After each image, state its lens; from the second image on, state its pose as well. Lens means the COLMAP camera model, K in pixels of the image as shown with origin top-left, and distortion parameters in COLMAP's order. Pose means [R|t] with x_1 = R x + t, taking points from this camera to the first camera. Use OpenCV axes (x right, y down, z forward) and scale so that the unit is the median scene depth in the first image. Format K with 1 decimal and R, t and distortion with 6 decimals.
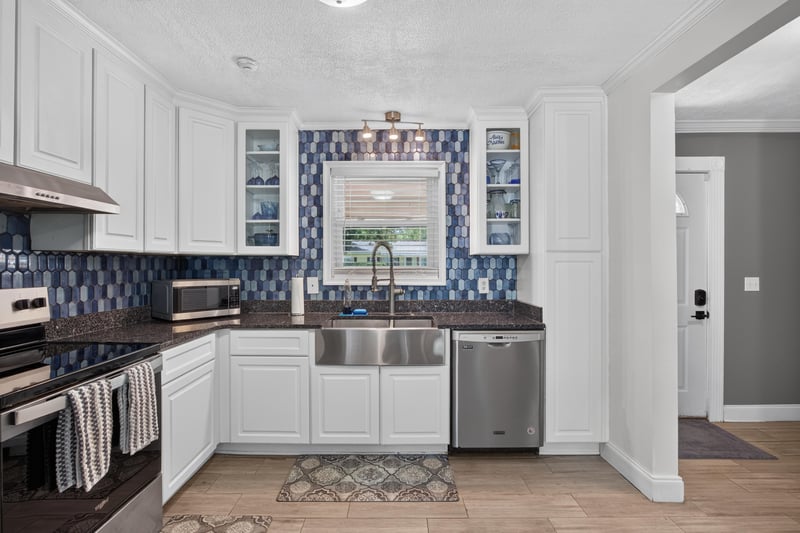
lens RADIAL K [[389.7, 0, 395.8], [0, 389.7, 265.1], [0, 0, 1]] dist [-0.025836, 0.009792]
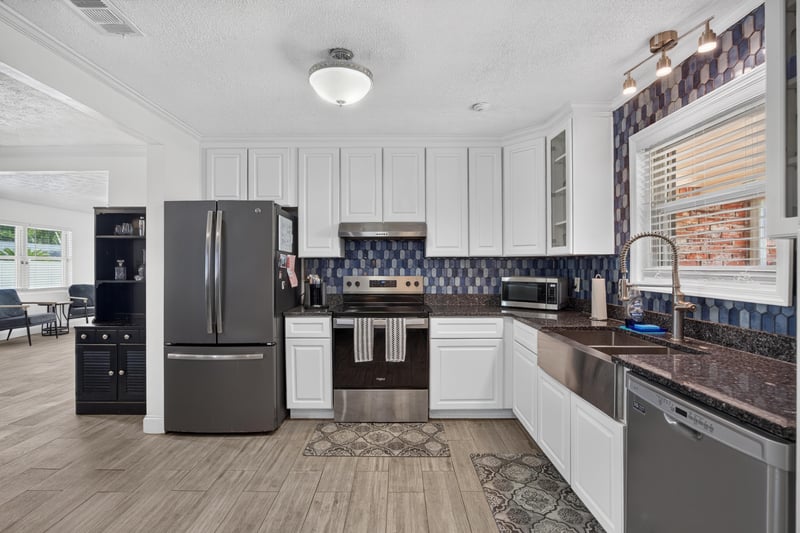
lens RADIAL K [[367.2, 0, 390.2], [0, 367.2, 264.0], [0, 0, 1]] dist [-0.023413, 0.006330]
pose [[-0.022400, -0.003632, -0.999742, 0.636569], [0.001589, 0.999992, -0.003668, 0.000603], [0.999748, -0.001670, -0.022395, 0.560614]]
